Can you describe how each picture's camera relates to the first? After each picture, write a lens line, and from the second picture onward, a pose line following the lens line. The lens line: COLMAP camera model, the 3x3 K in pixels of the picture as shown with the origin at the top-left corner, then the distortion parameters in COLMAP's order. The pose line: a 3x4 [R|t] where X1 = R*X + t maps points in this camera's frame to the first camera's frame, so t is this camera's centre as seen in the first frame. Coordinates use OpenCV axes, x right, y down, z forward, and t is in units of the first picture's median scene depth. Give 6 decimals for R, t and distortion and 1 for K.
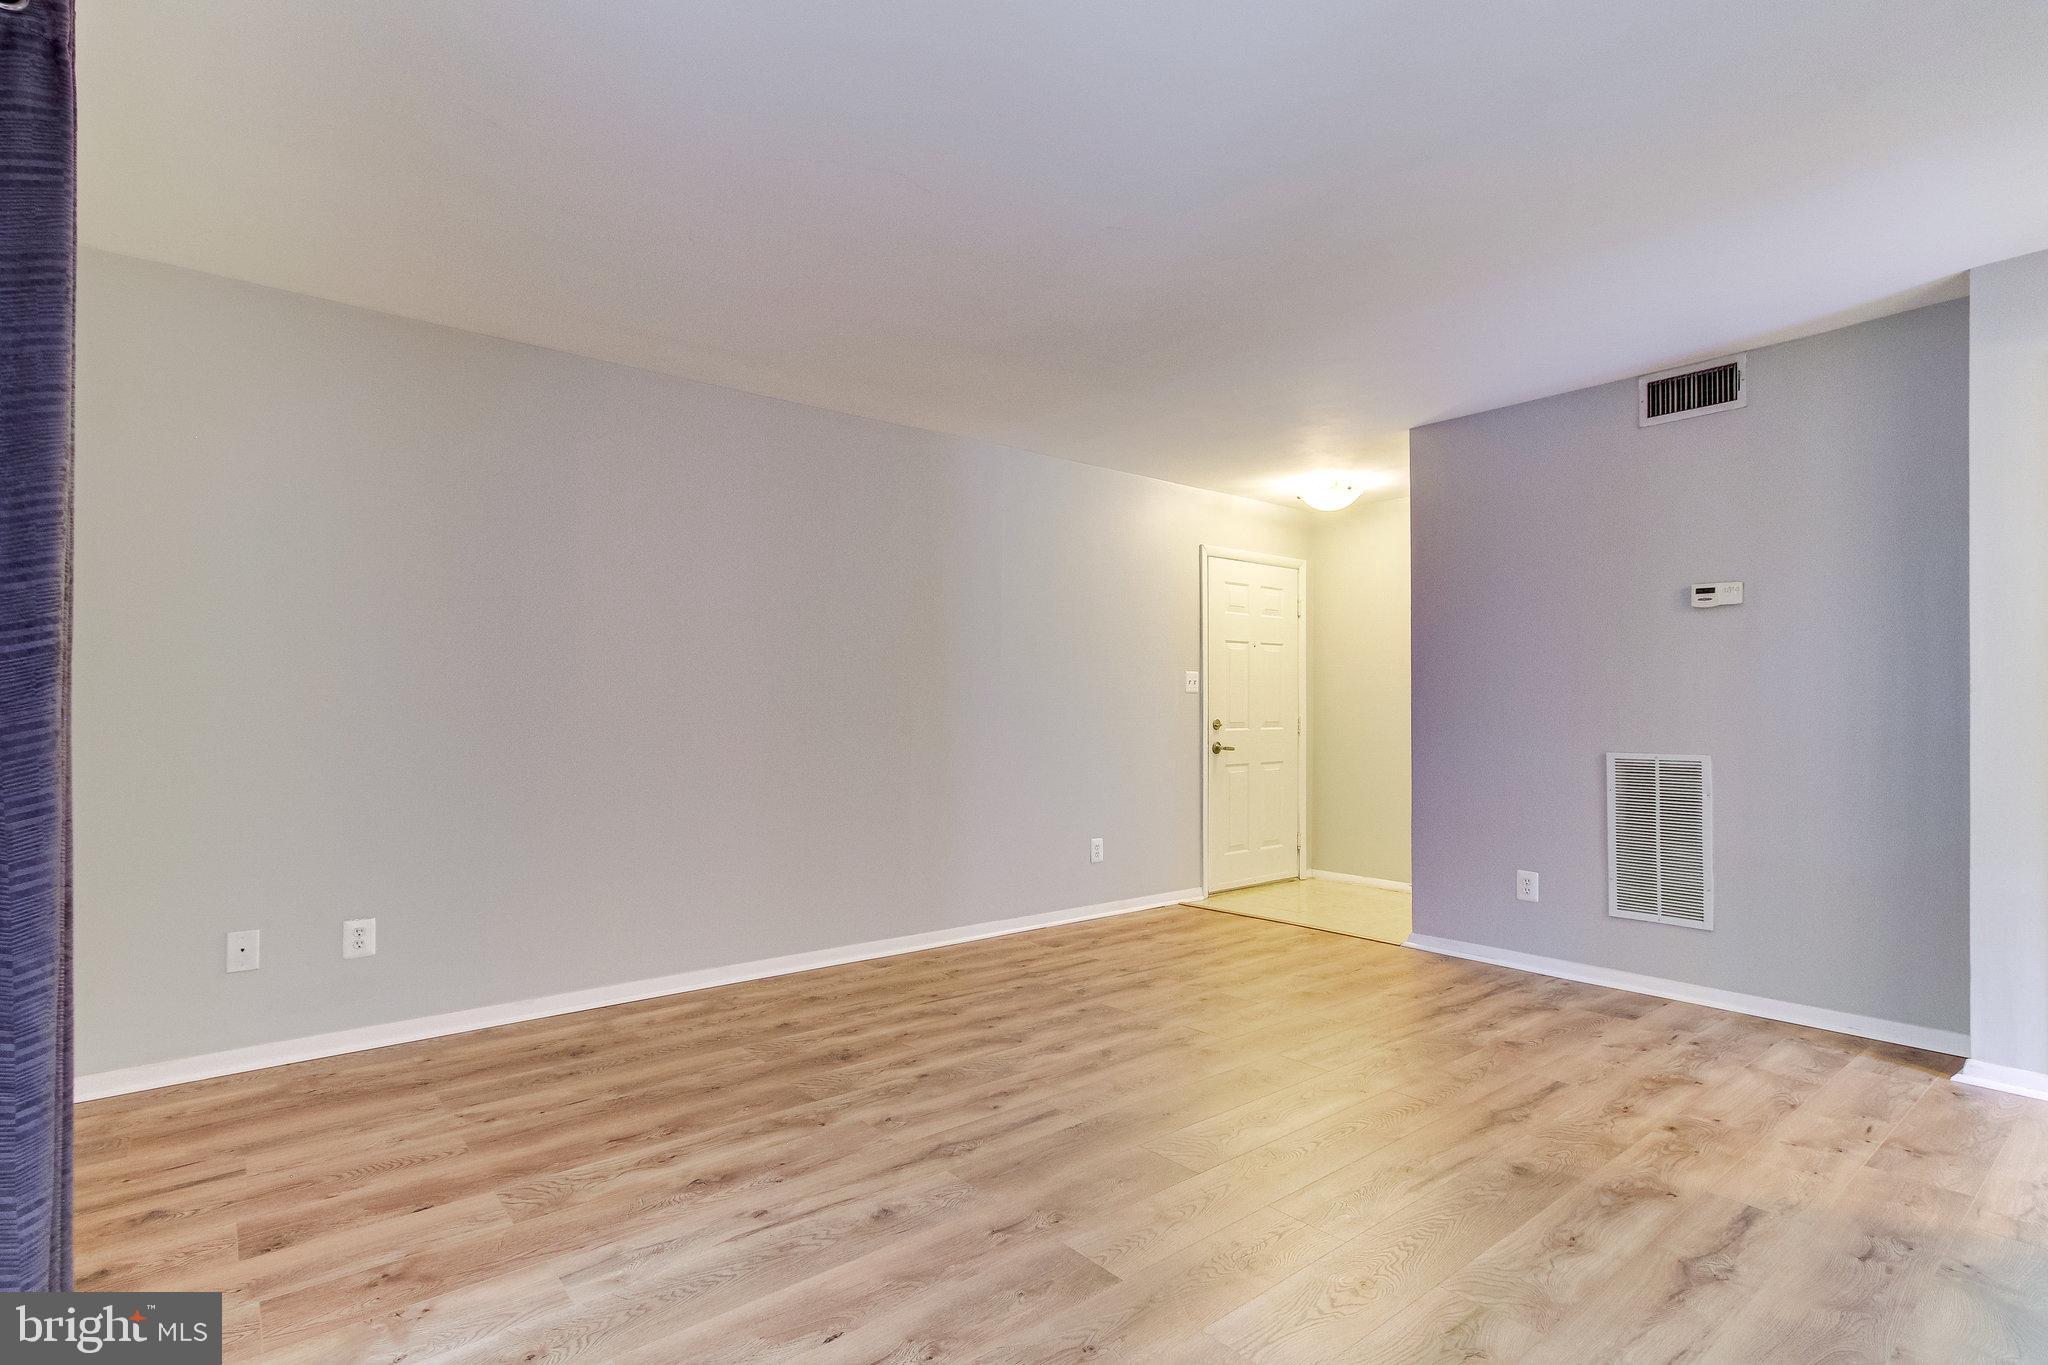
lens RADIAL K [[992.5, 0, 988.7], [0, 992.5, 698.5], [0, 0, 1]] dist [-0.007598, -0.000887]
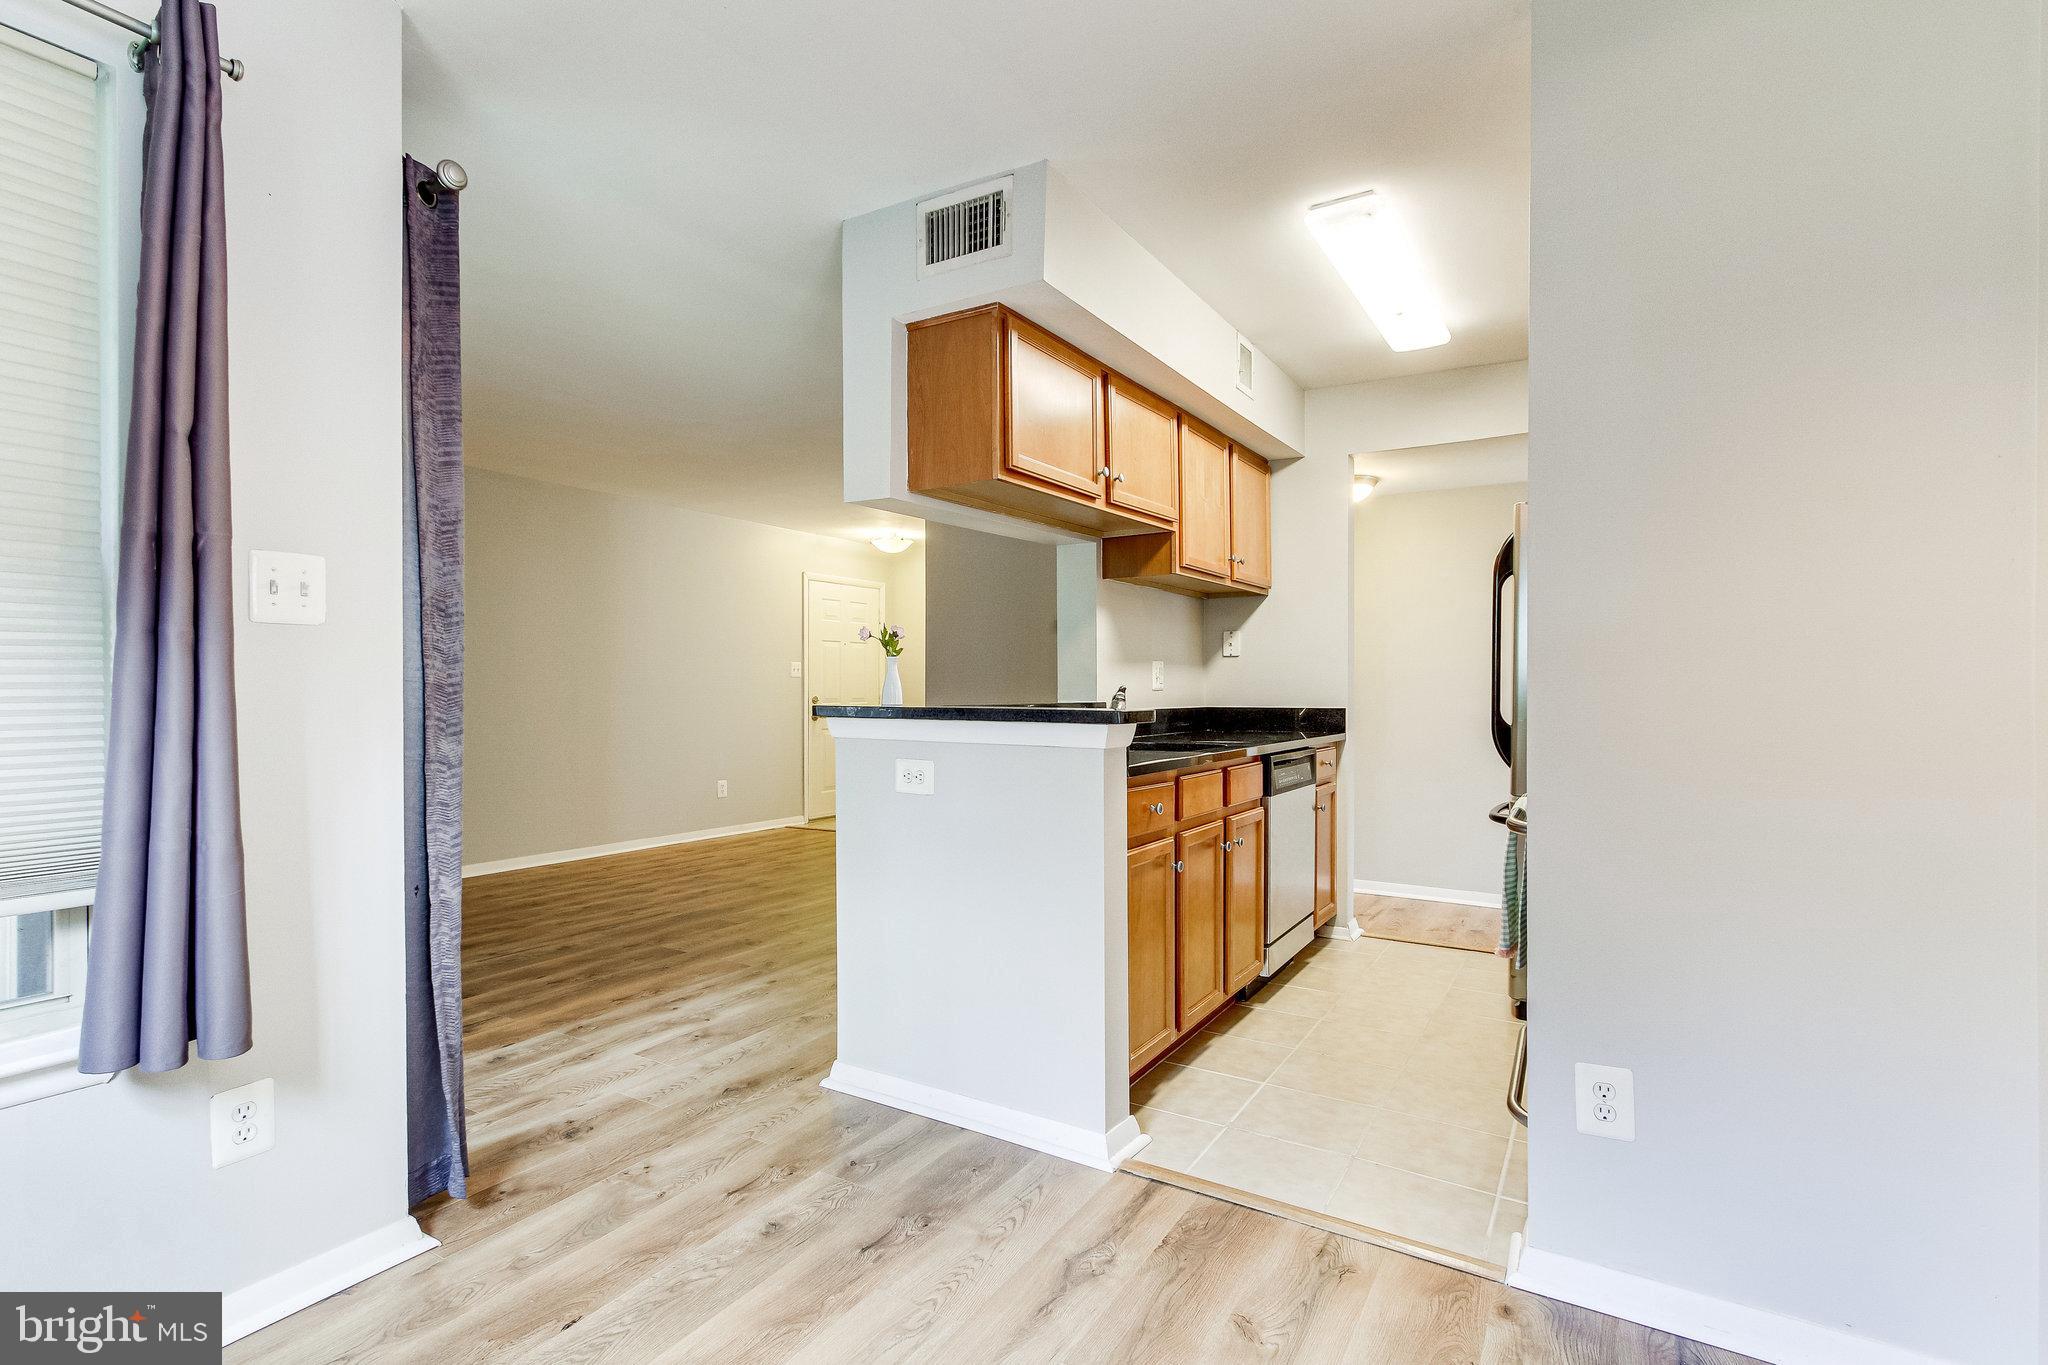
lens RADIAL K [[992.5, 0, 1024.3], [0, 992.5, 693.4], [0, 0, 1]] dist [-0.007598, -0.000887]
pose [[0.941265, -0.004325, 0.337641, 0.054944], [-0.000479, 0.999900, 0.014144, -0.004672], [-0.337668, -0.013475, 0.941169, -0.695078]]
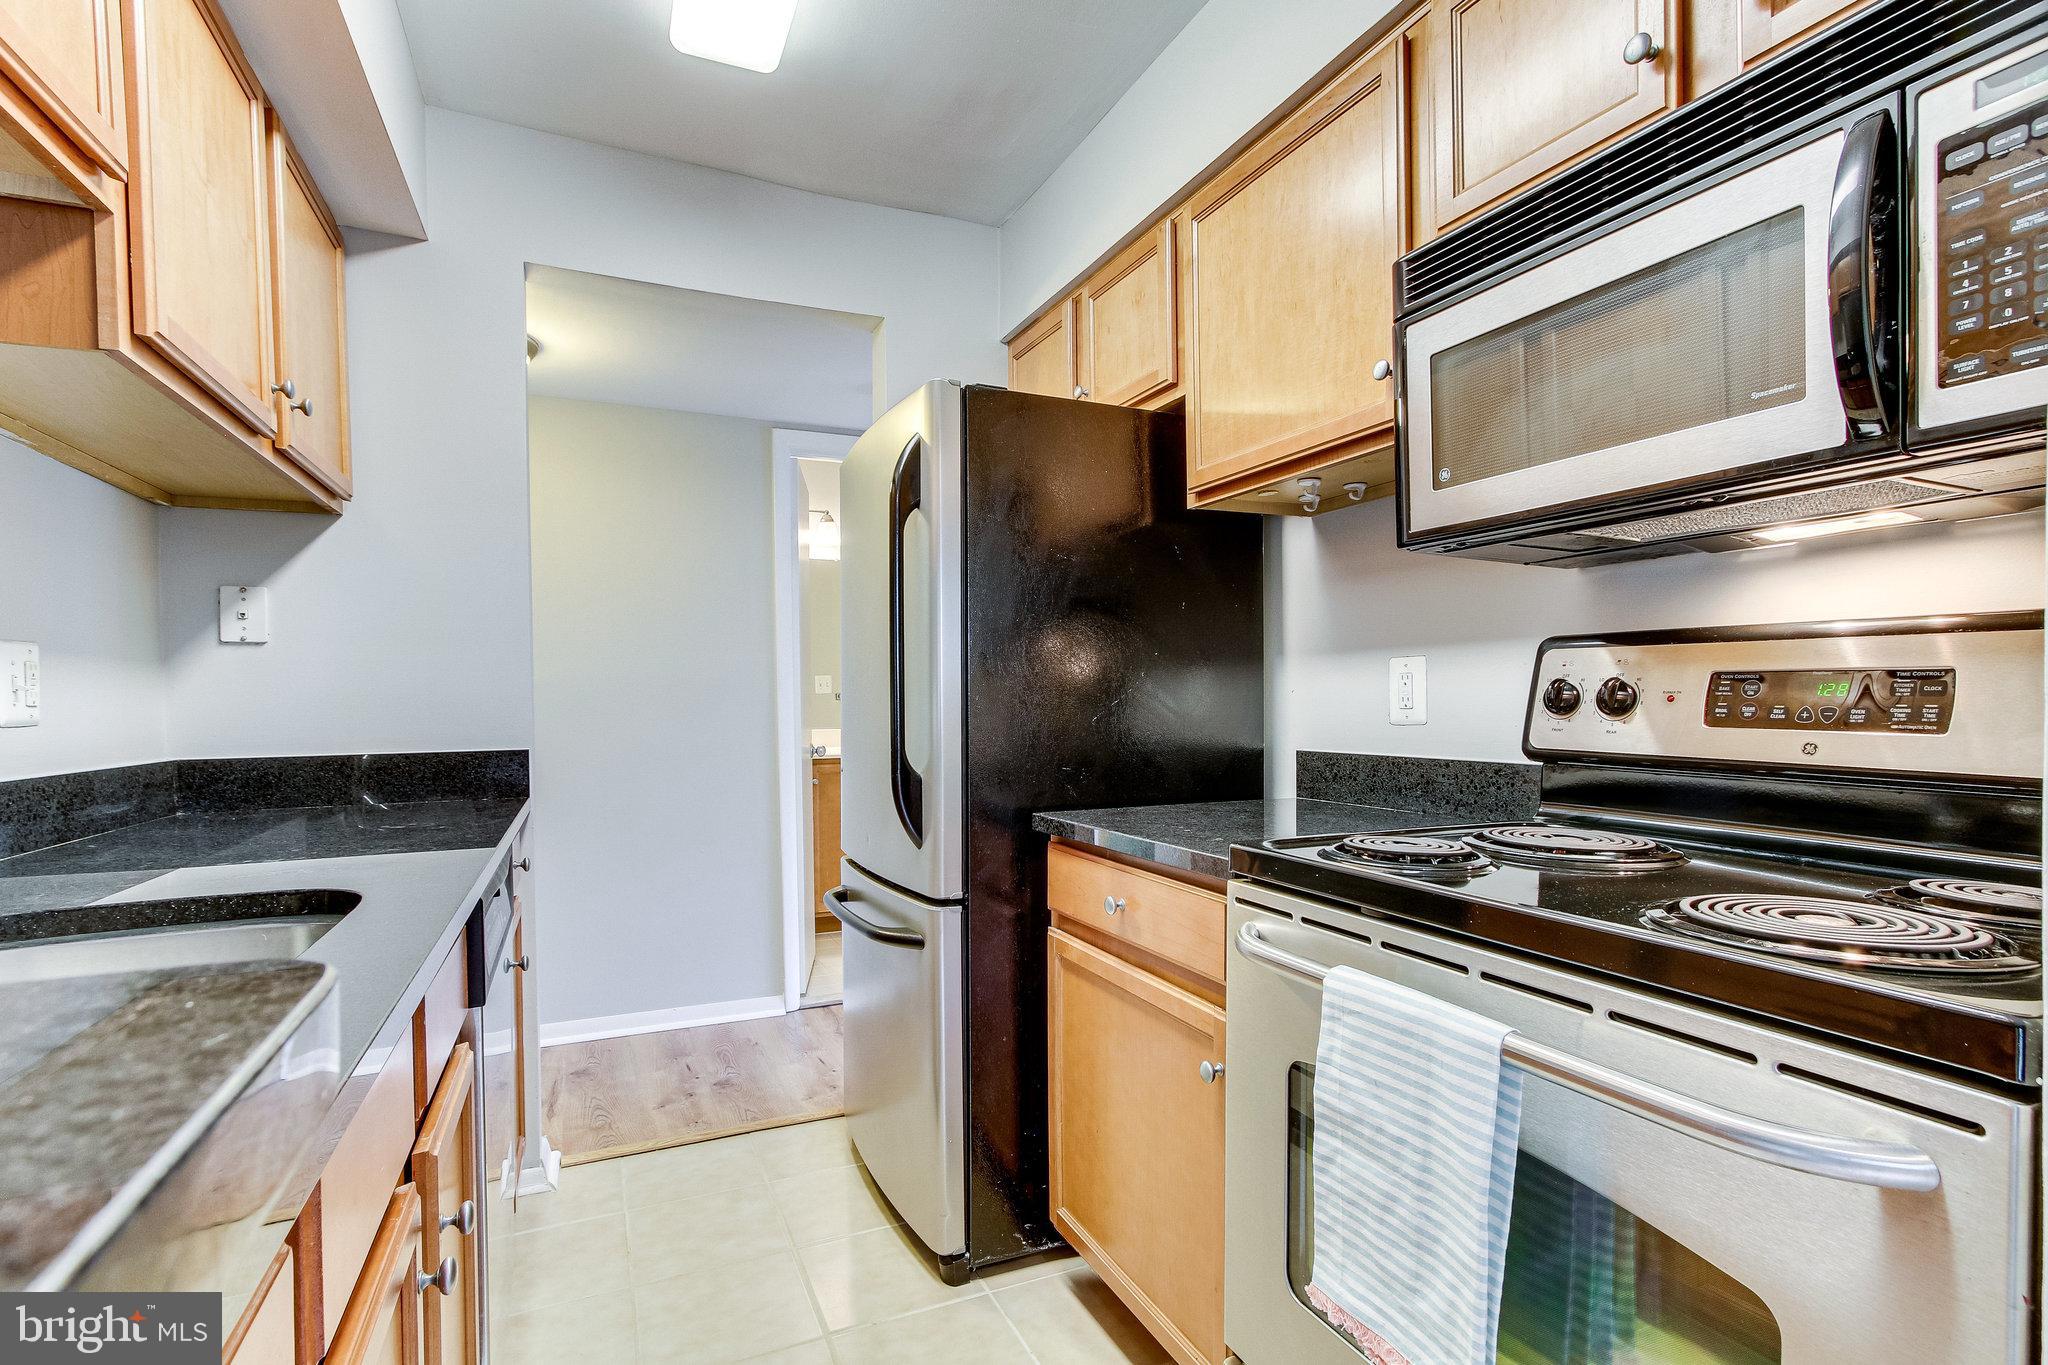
lens RADIAL K [[965.0, 0, 1024.4], [0, 965.0, 716.4], [0, 0, 1]] dist [-0.010744, 0.001737]
pose [[0.248132, -0.015283, 0.968606, 0.323642], [0.003155, 0.999883, 0.014968, 0.000407], [-0.968721, -0.000658, 0.248151, -0.137490]]
